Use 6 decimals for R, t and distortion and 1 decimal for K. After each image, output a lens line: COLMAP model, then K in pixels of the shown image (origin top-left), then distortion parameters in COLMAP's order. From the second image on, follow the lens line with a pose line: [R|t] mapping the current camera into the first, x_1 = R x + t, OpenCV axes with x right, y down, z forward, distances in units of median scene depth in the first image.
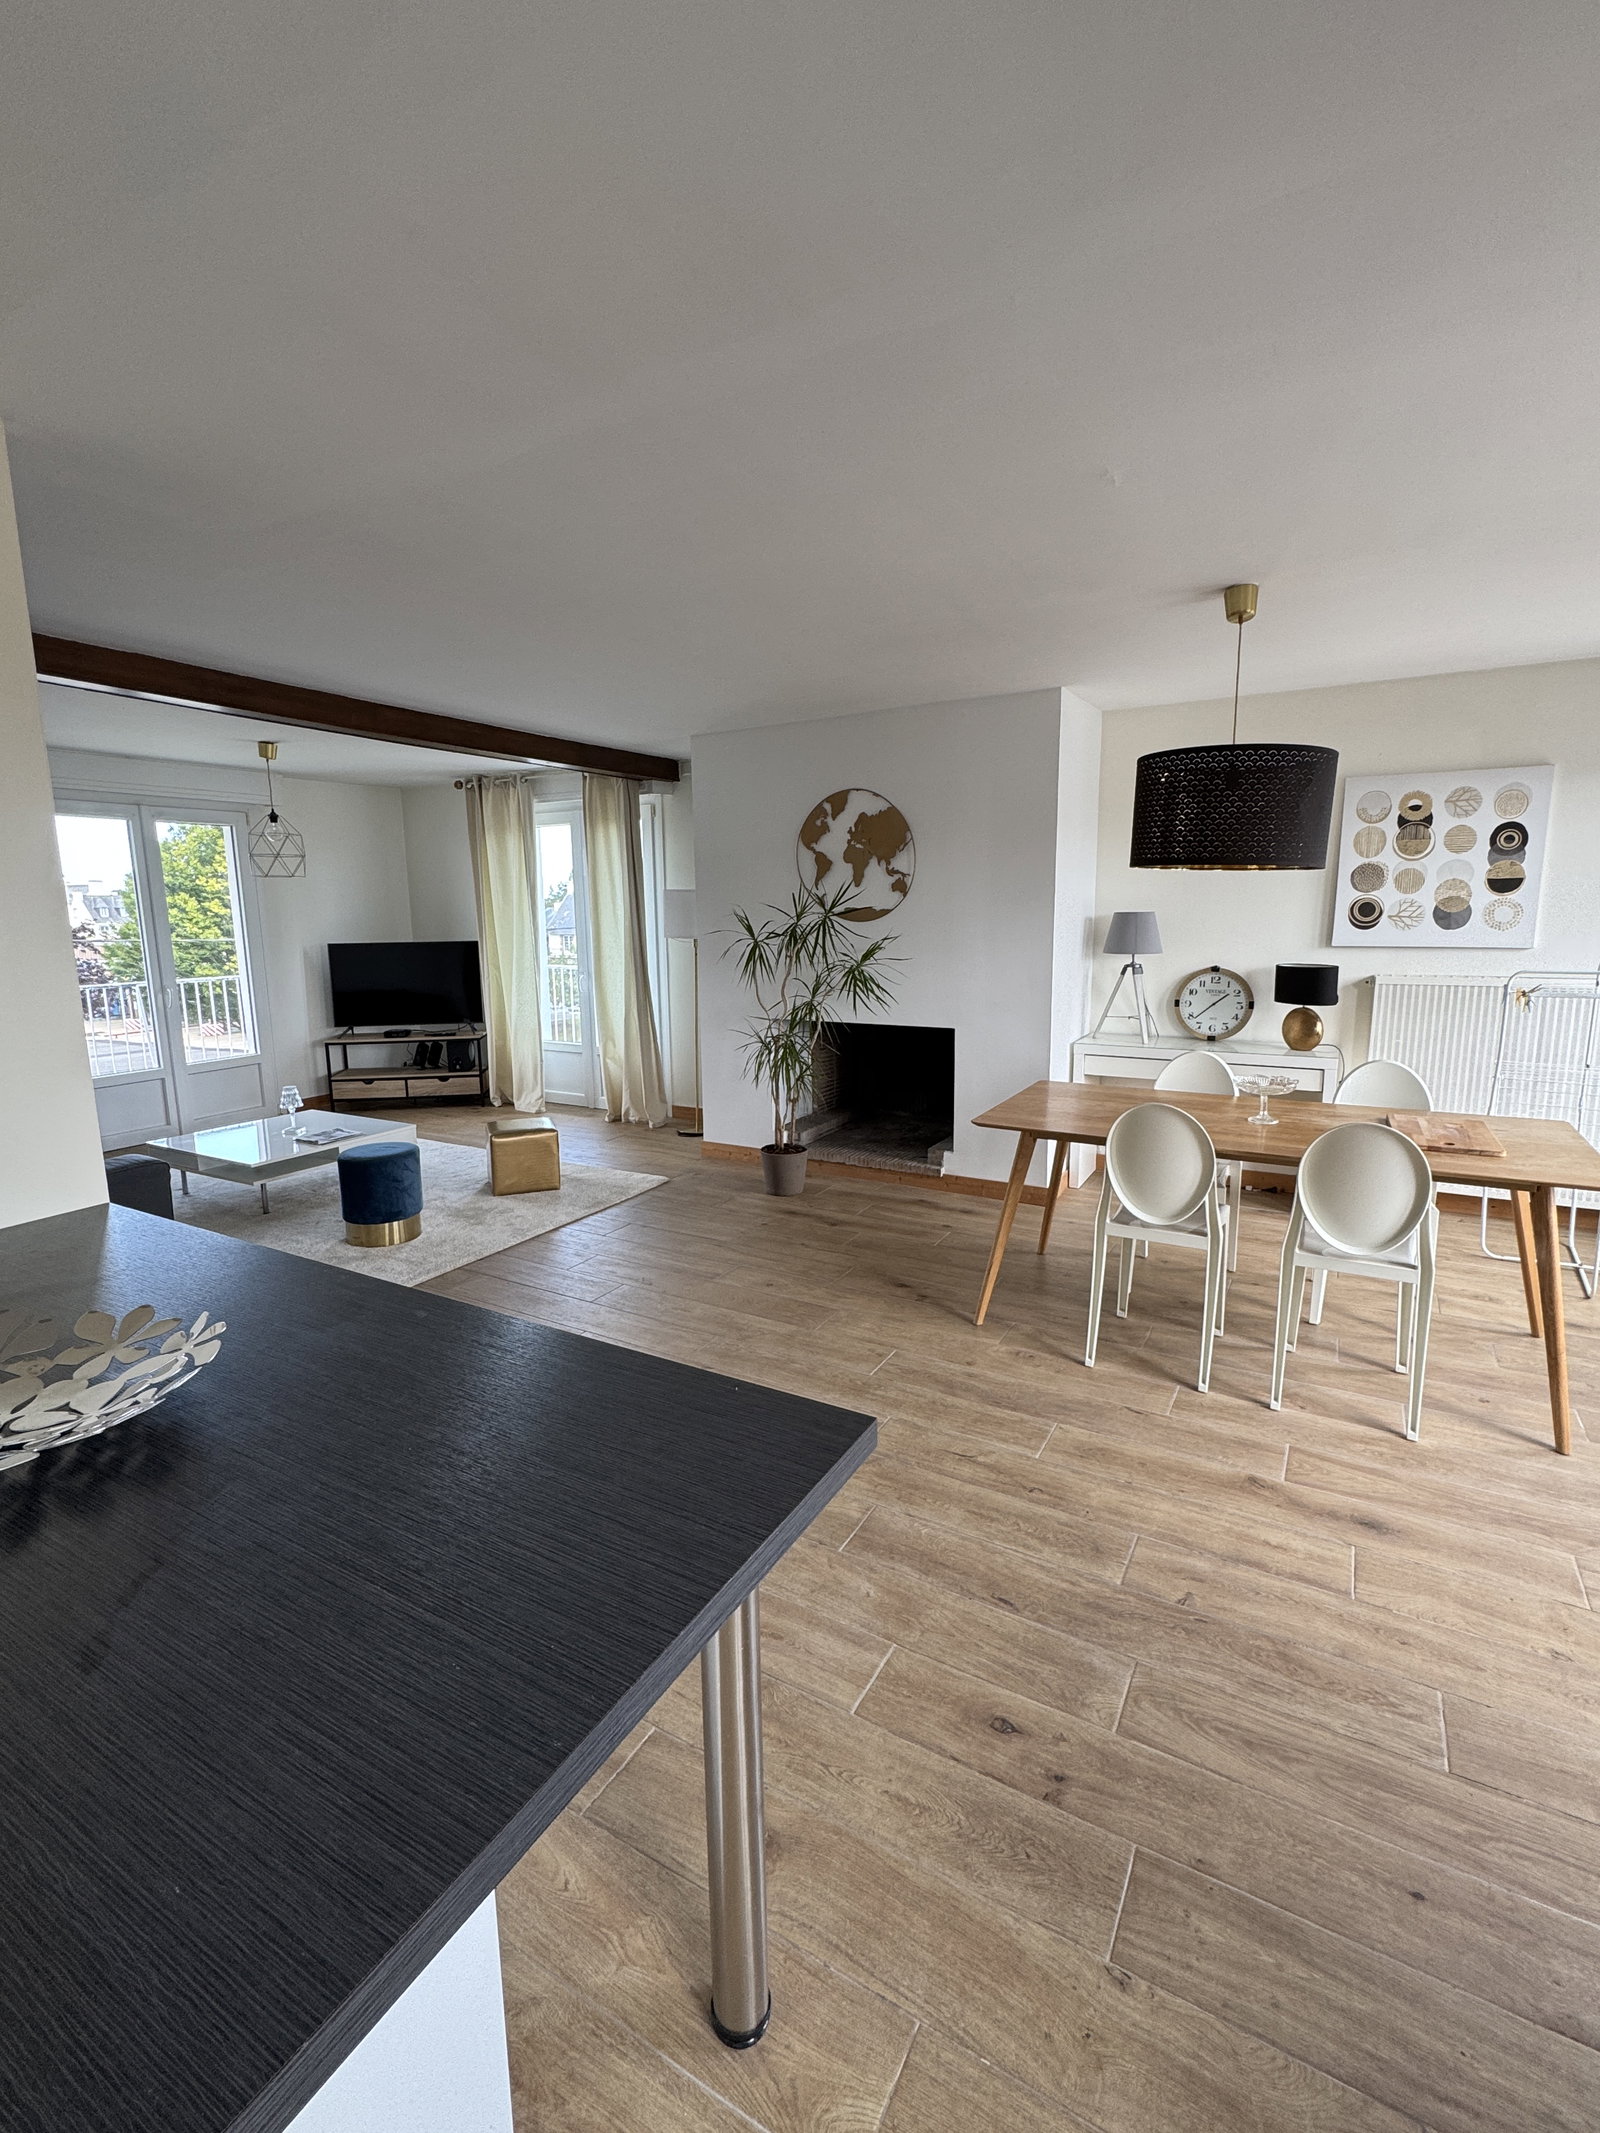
lens RADIAL K [[957.1, 0, 805.5], [0, 957.1, 1066.9], [0, 0, 1]] dist [0.002753, -0.000196]
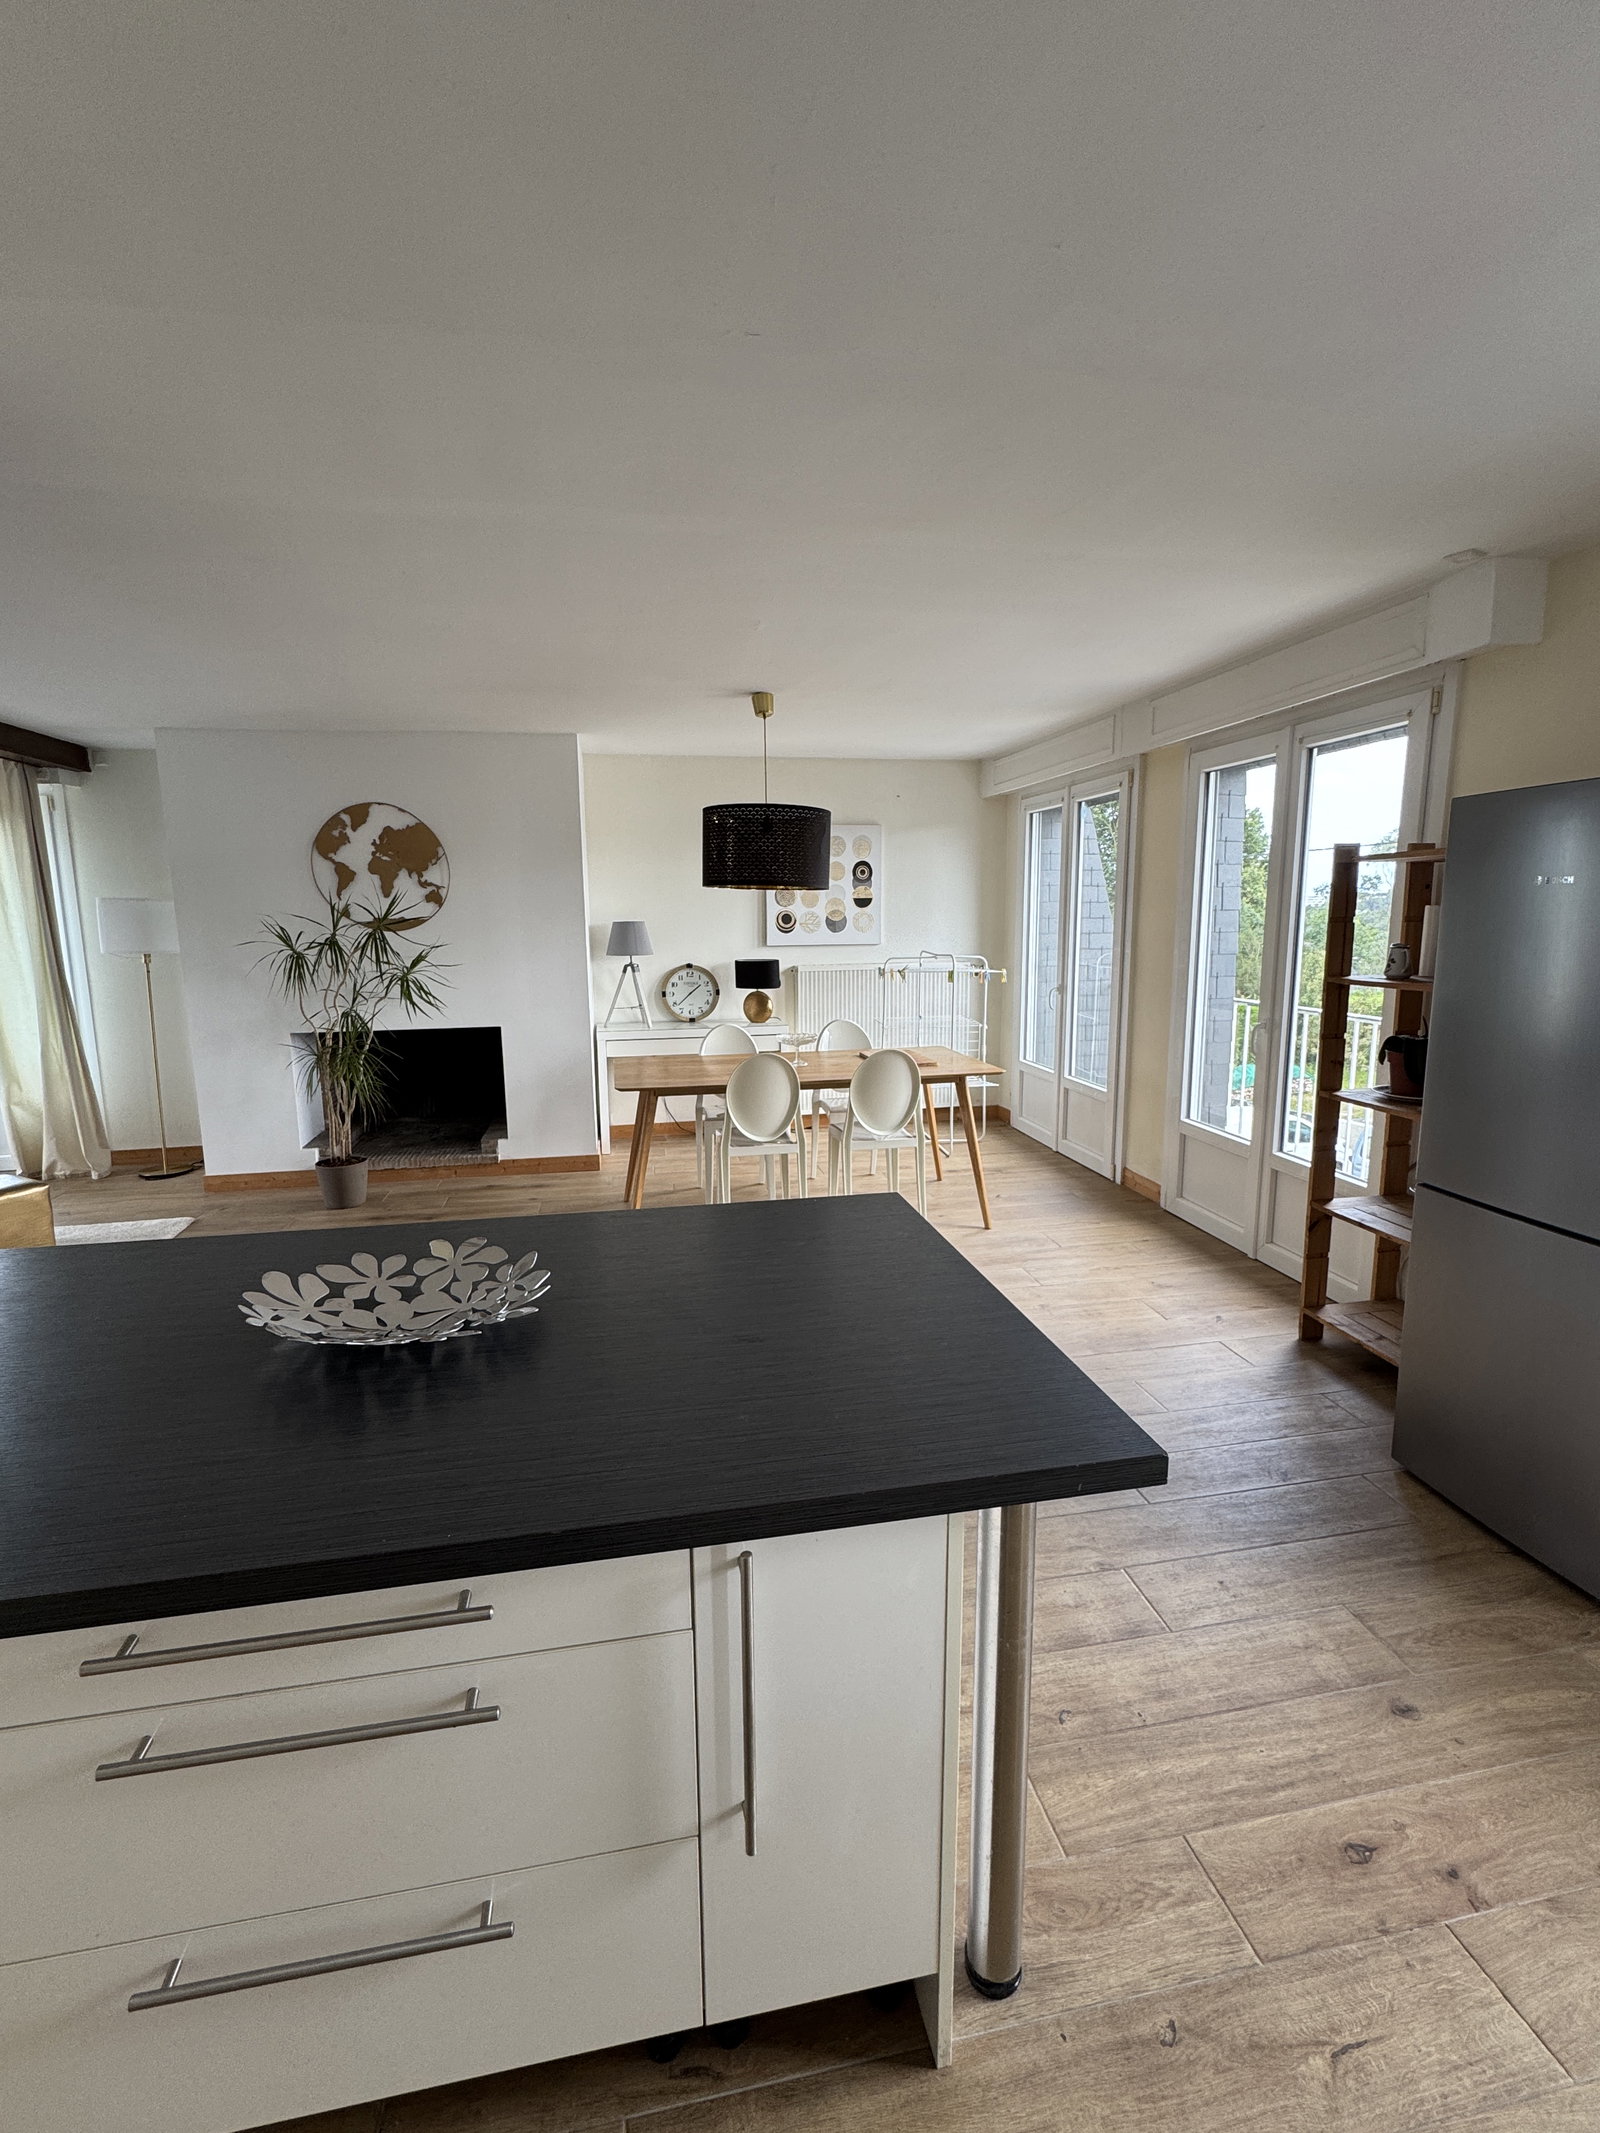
lens RADIAL K [[957.1, 0, 797.6], [0, 957.1, 1066.1], [0, 0, 1]] dist [0.002753, -0.000196]
pose [[0.764072, -0.099015, 0.637488, -0.290489], [0.108522, 0.993797, 0.024286, 0.015556], [-0.635938, 0.050626, 0.770078, -0.068083]]
